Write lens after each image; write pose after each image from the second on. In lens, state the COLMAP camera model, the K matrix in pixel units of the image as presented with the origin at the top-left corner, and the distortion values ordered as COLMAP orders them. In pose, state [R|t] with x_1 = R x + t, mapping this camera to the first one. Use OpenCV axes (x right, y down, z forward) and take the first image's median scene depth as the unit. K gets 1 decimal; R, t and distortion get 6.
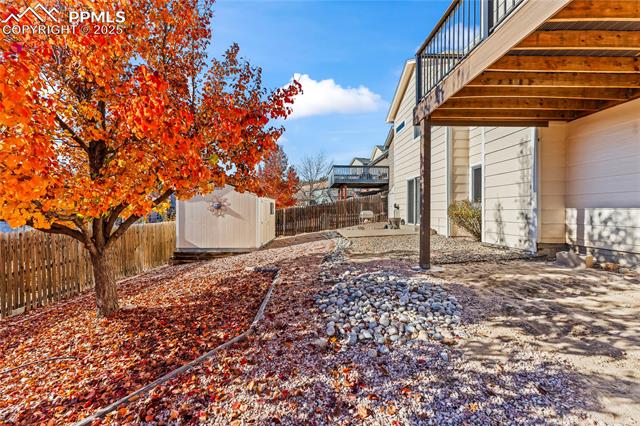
lens RADIAL K [[256.7, 0, 318.1], [0, 256.7, 211.8], [0, 0, 1]] dist [0.005546, -0.001549]
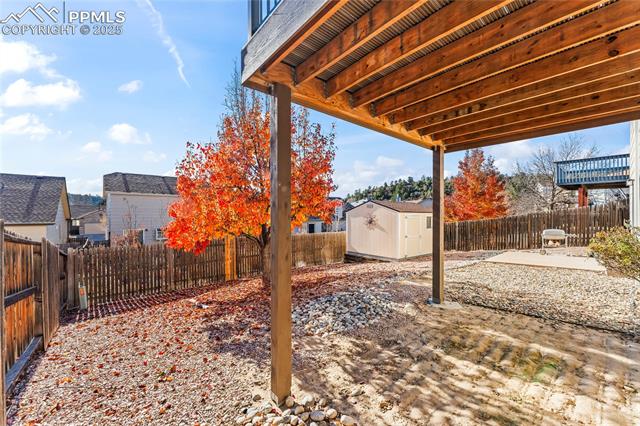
lens RADIAL K [[256.7, 0, 313.9], [0, 256.7, 214.9], [0, 0, 1]] dist [0.005546, -0.001549]
pose [[0.614836, 0.002836, -0.788650, 1.358996], [-0.002829, 0.999995, 0.001391, -0.169175], [0.788650, 0.001376, 0.614841, 0.045761]]
